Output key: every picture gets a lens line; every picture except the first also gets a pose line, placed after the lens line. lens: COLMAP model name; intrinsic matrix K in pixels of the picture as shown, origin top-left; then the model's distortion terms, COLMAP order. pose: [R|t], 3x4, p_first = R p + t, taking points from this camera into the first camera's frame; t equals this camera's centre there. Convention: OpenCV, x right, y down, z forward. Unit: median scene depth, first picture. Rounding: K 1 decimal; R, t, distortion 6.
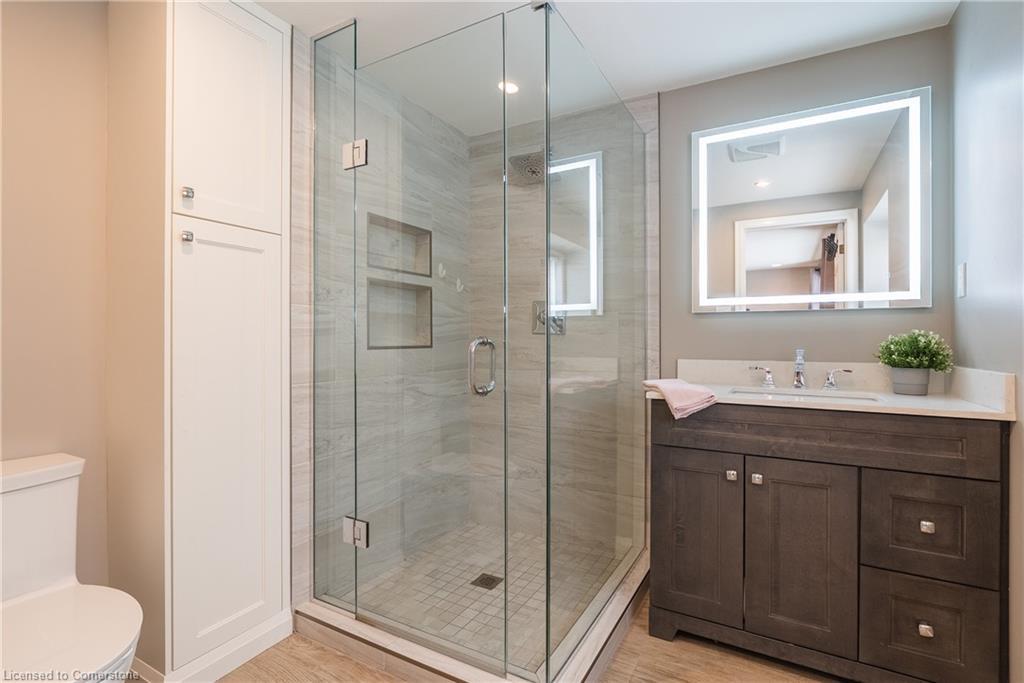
lens RADIAL K [[471.6, 0, 508.4], [0, 471.6, 336.8], [0, 0, 1]] dist [-0.003054, 0.000151]
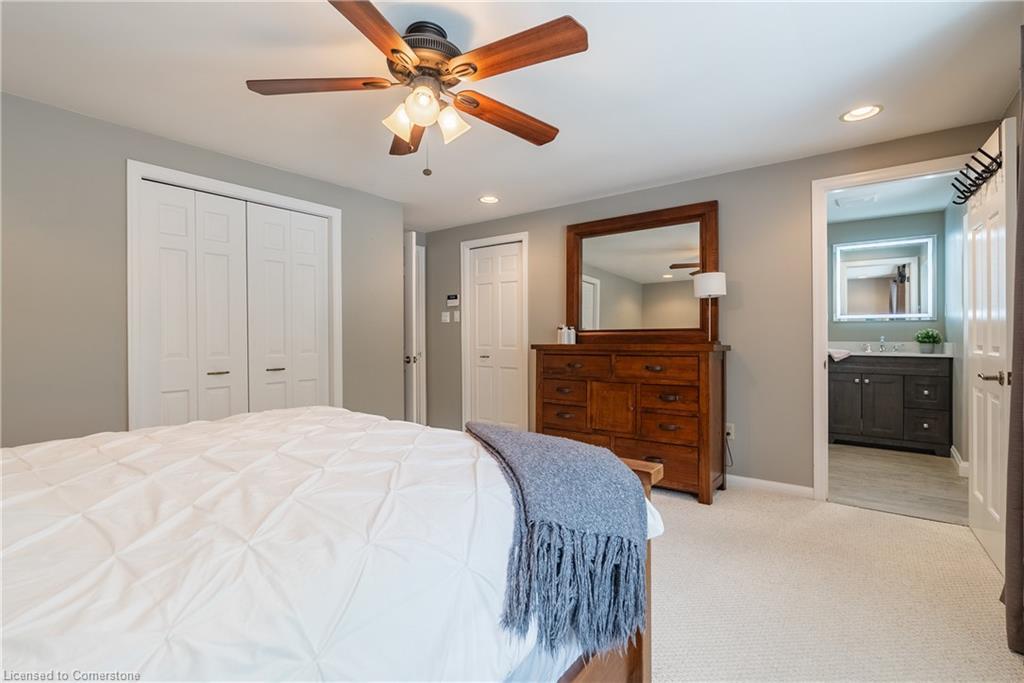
lens RADIAL K [[470.8, 0, 504.3], [0, 470.8, 334.6], [0, 0, 1]] dist [-0.019486, 0.000028]
pose [[0.991952, -0.004101, -0.126552, -1.233158], [0.004715, 0.999979, 0.004547, -0.006049], [0.126531, -0.005107, 0.991950, -1.978215]]
